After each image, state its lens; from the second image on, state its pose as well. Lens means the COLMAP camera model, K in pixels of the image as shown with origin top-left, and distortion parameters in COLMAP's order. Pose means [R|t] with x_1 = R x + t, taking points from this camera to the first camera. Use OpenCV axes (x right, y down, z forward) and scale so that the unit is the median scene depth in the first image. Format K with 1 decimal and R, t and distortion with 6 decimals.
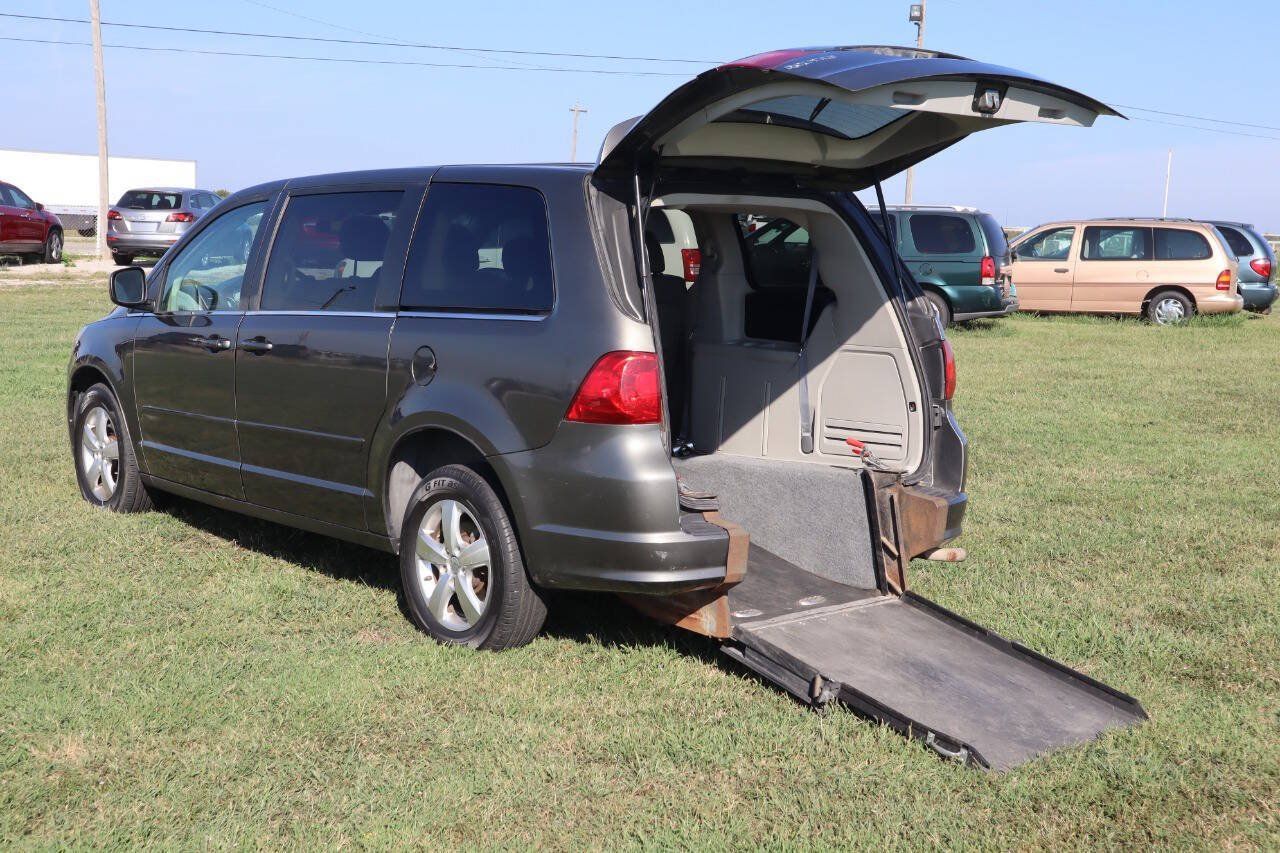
lens RADIAL K [[1804.1, 0, 640.0], [0, 1804.1, 426.5], [0, 0, 1]] dist [0.050452, 0.234861]
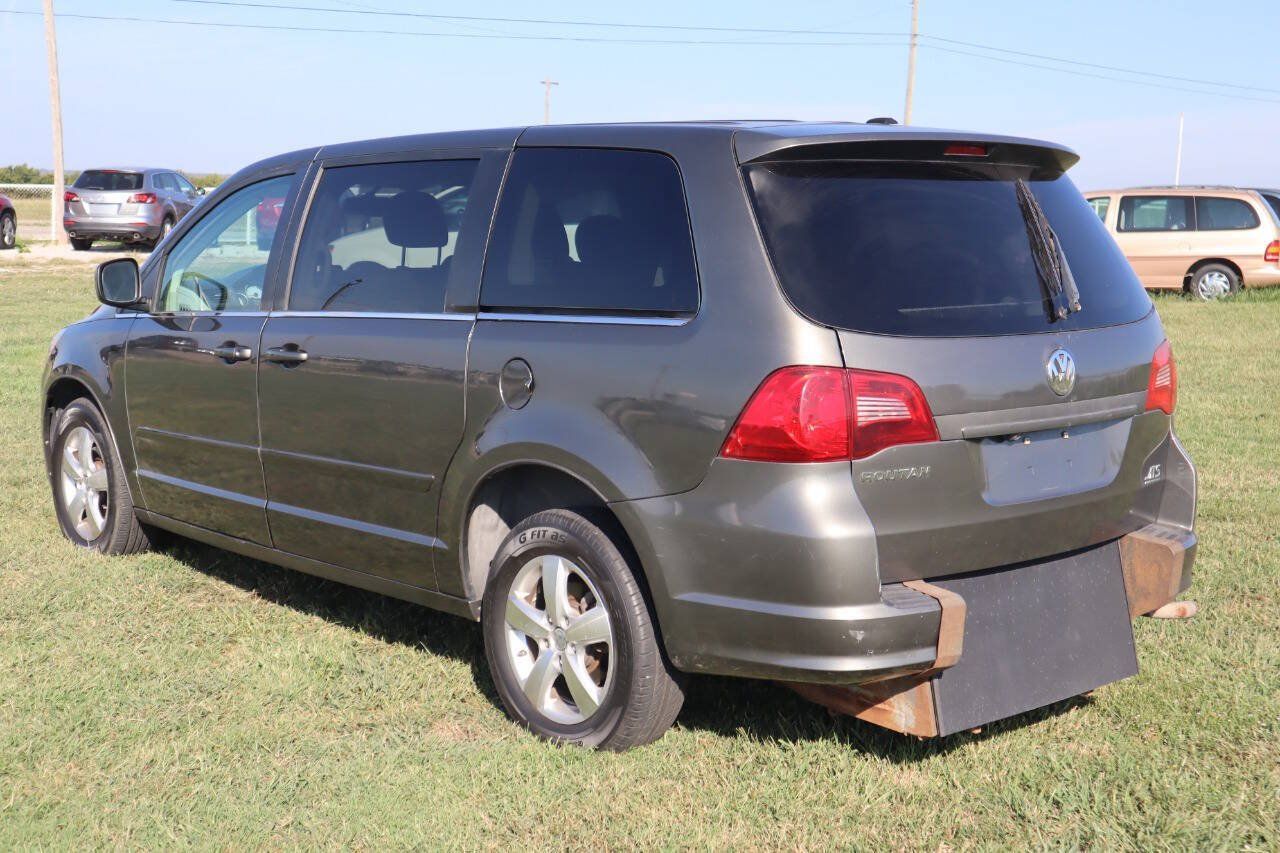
lens RADIAL K [[1804.1, 0, 640.0], [0, 1804.1, 426.5], [0, 0, 1]] dist [0.050452, 0.234861]
pose [[0.999585, -0.015332, 0.024385, -0.080240], [0.015012, 0.999799, 0.013257, -0.022986], [-0.024584, -0.012886, 0.999615, 0.208072]]
